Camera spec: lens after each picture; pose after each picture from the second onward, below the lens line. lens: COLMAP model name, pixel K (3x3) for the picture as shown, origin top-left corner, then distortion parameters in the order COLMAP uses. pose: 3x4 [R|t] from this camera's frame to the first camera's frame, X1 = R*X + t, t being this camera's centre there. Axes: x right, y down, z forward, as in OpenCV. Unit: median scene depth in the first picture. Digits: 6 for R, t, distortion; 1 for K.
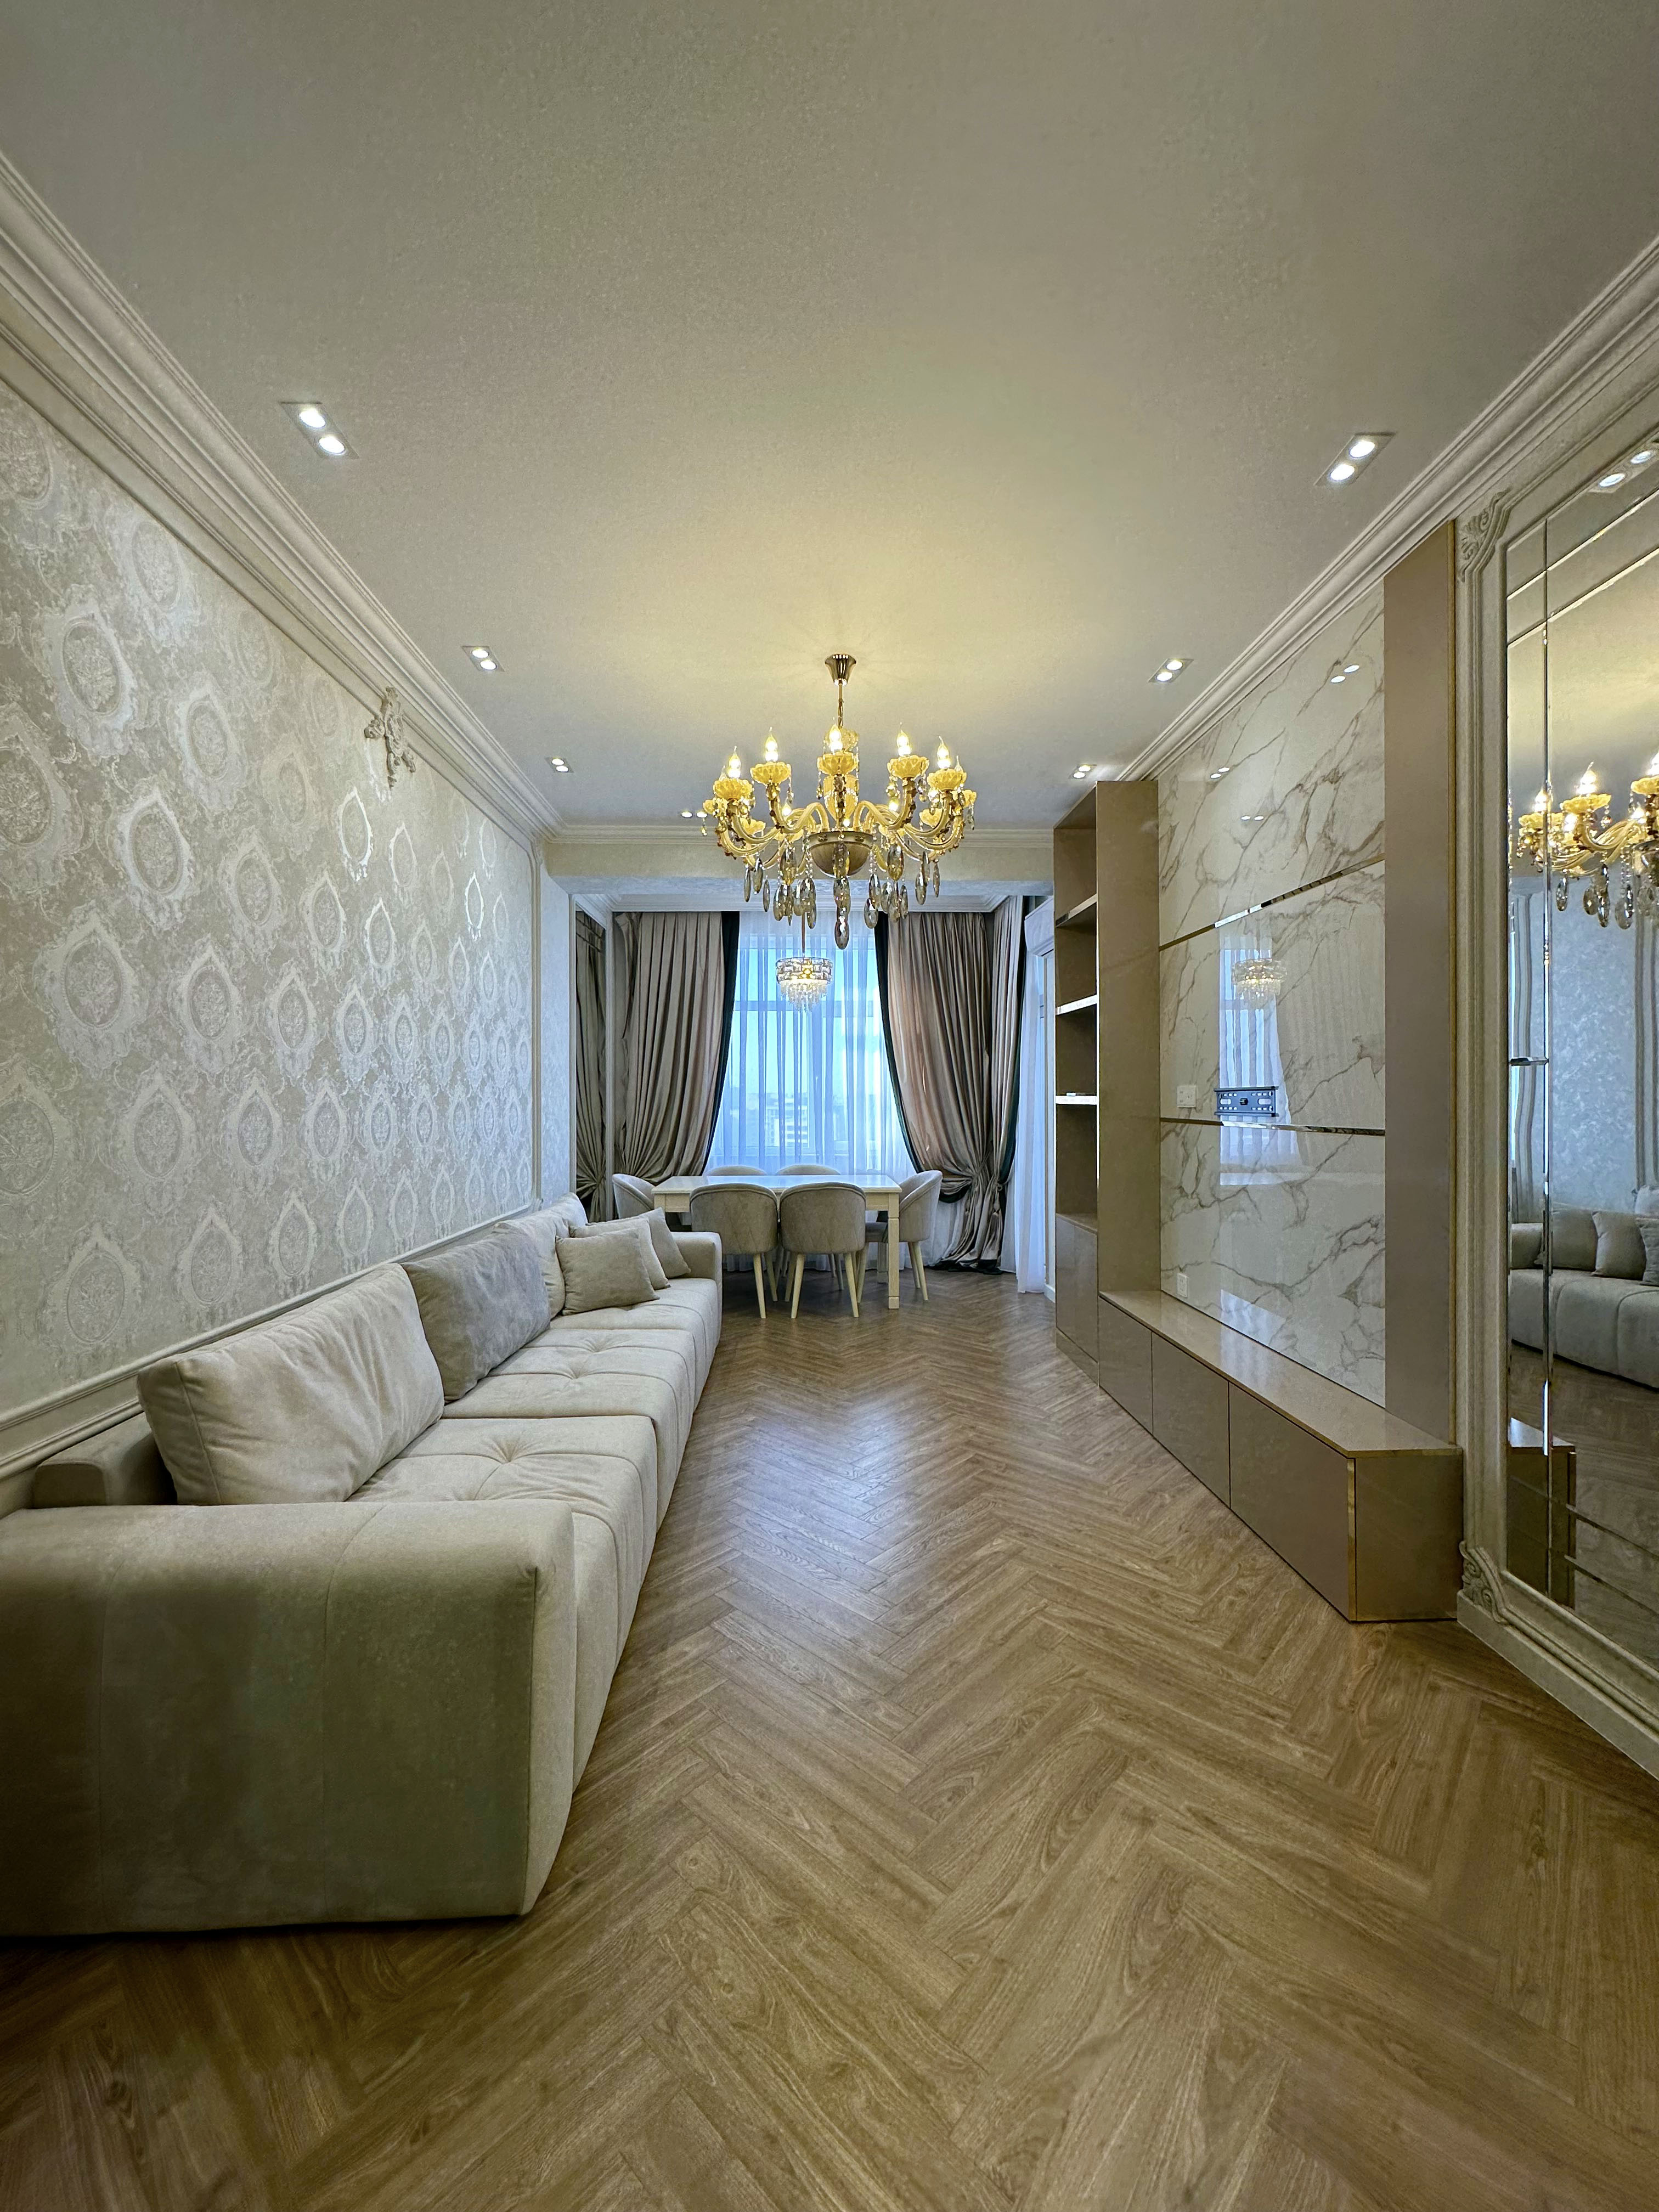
lens RADIAL K [[881.6, 0, 827.4], [0, 881.6, 1105.0], [0, 0, 1]] dist [-0.003082, 0.000097]
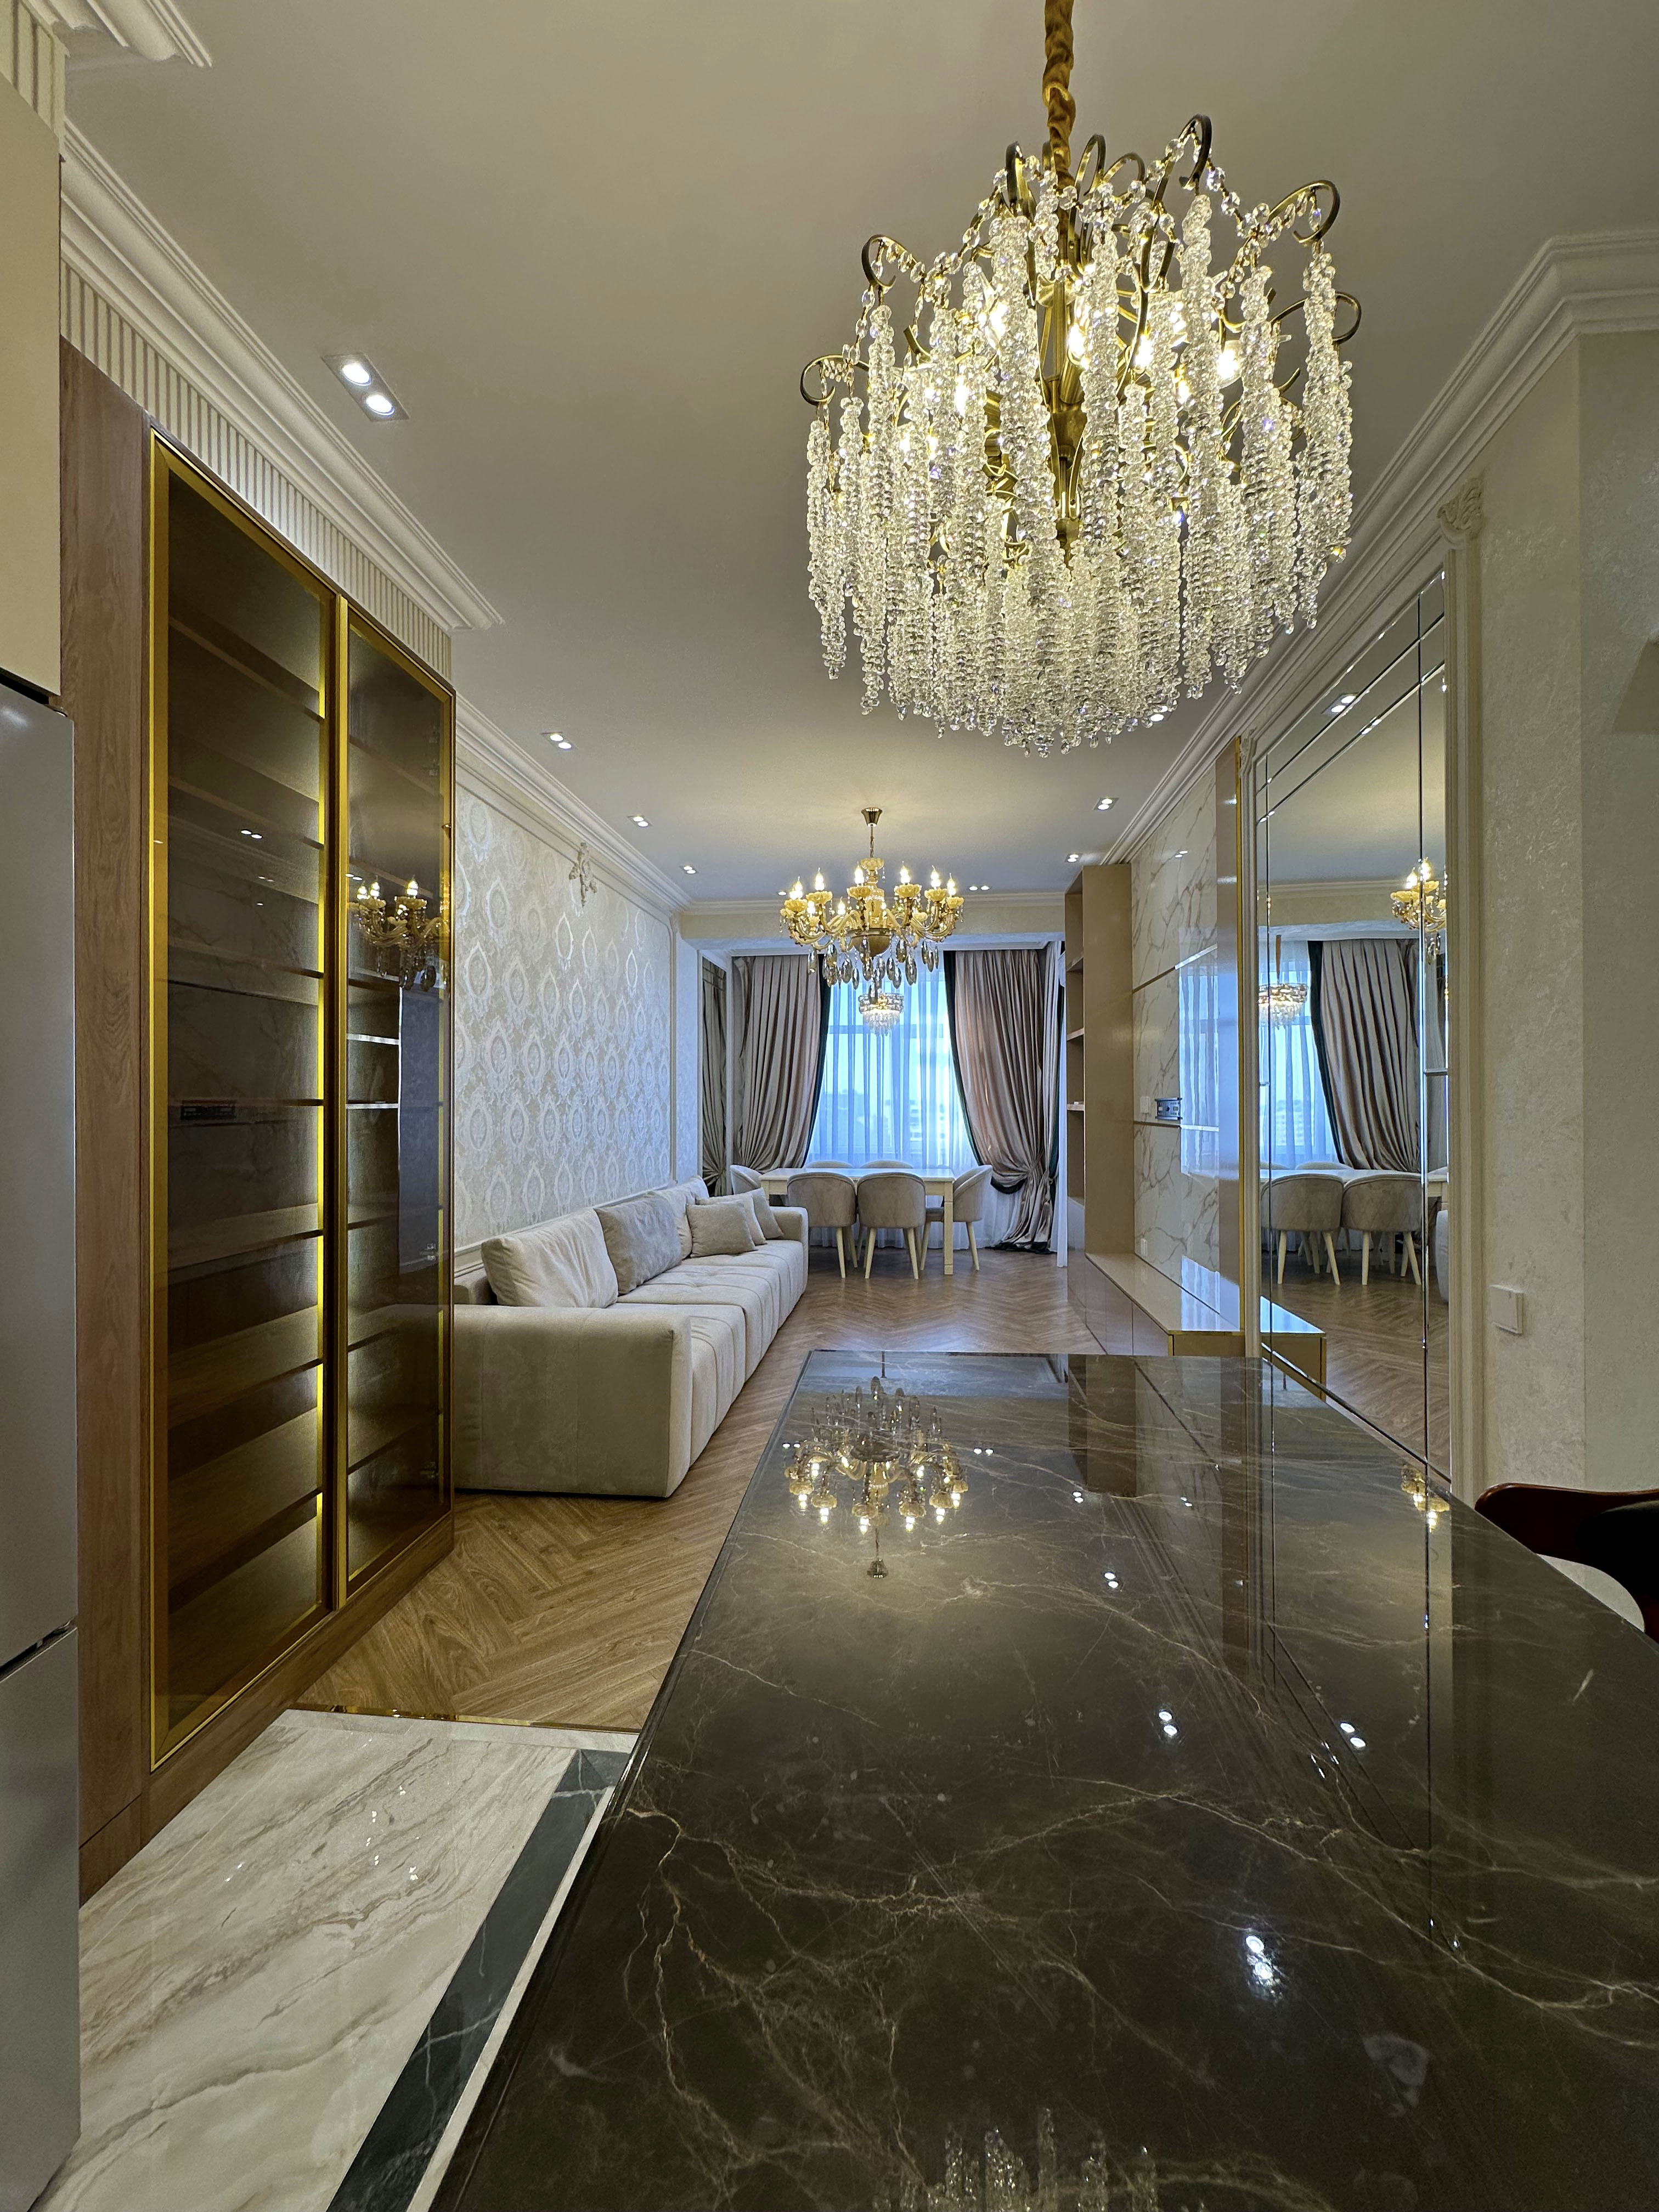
lens RADIAL K [[881.6, 0, 827.4], [0, 881.6, 1105.0], [0, 0, 1]] dist [-0.003082, 0.000097]
pose [[0.989498, -0.000236, -0.144545, 0.165348], [-0.000937, 0.999967, -0.008050, 0.002278], [0.144542, 0.008101, 0.989465, -0.504001]]
